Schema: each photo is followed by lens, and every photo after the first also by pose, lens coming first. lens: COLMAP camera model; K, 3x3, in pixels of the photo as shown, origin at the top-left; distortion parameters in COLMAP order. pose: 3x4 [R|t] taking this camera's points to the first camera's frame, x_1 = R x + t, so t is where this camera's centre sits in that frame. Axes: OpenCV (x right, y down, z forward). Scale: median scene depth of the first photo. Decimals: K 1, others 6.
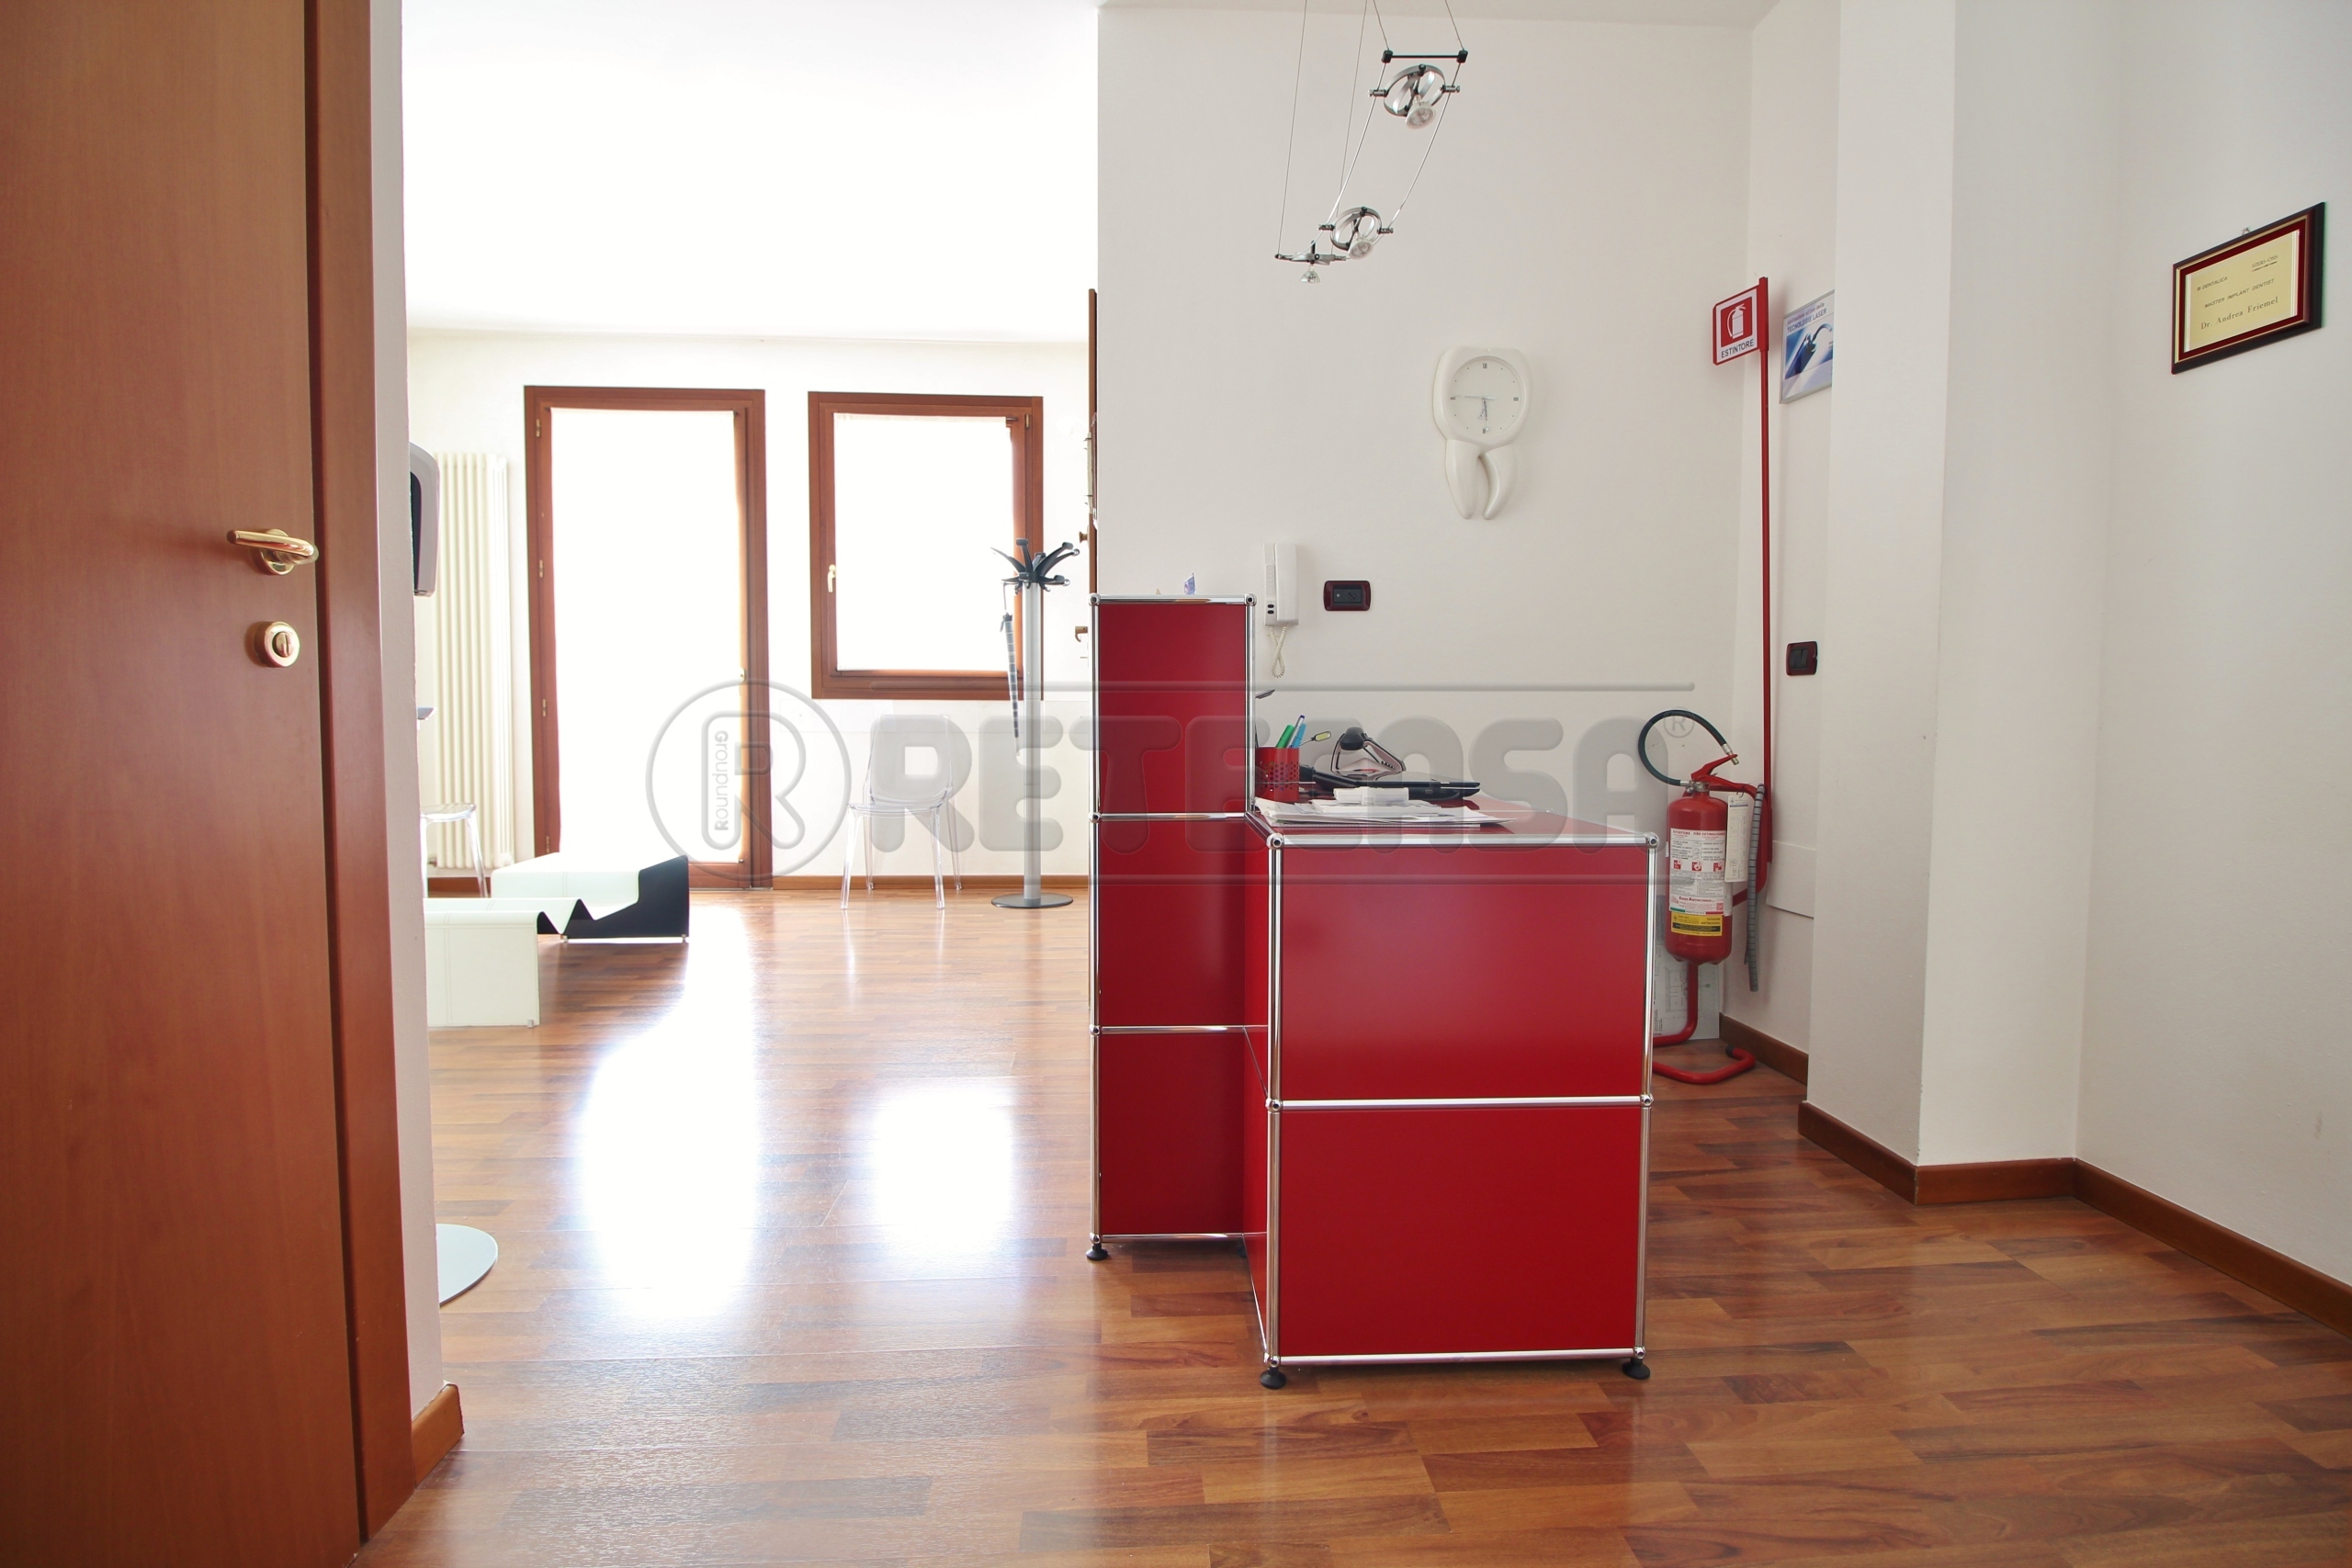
lens RADIAL K [[1094.3, 0, 1179.2], [0, 1094.3, 767.1], [0, 0, 1]] dist [-0.011123, -0.000168]
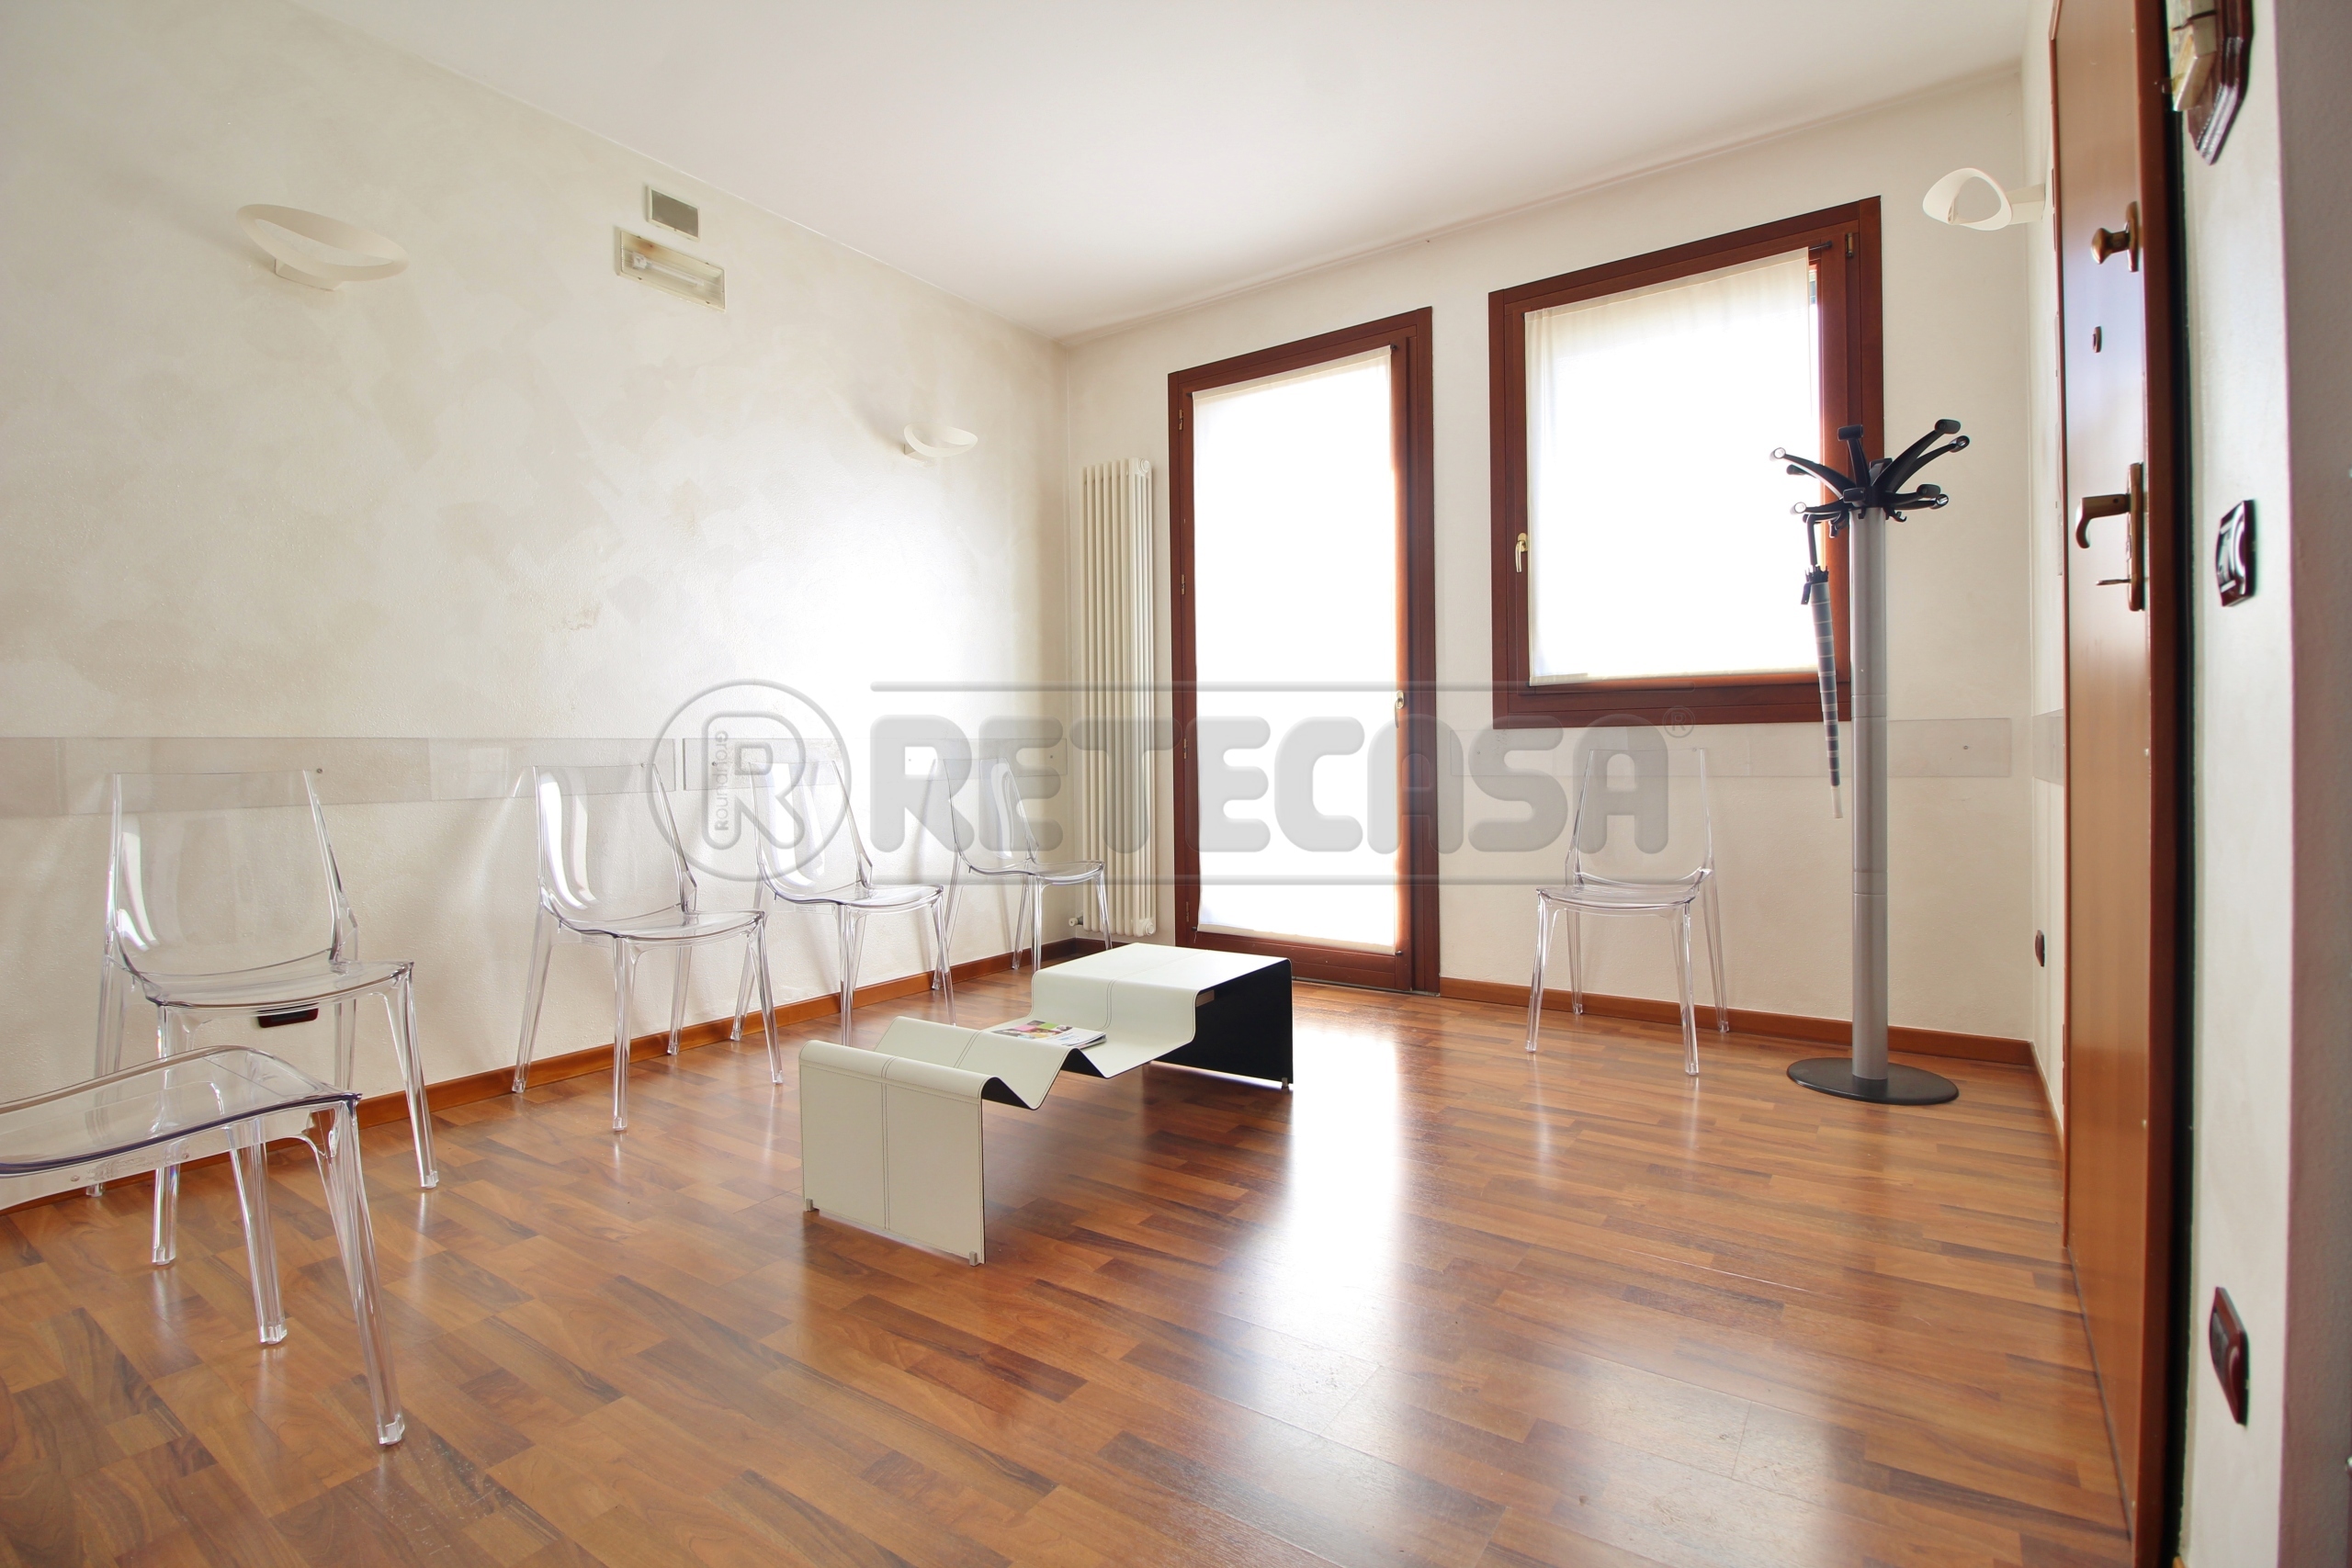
lens RADIAL K [[1094.3, 0, 1179.2], [0, 1094.3, 767.1], [0, 0, 1]] dist [-0.011123, -0.000168]
pose [[0.791886, -0.006891, -0.610630, -0.071552], [-0.013229, 0.999508, -0.028434, -0.016119], [0.610525, 0.030594, 0.791406, 0.336856]]
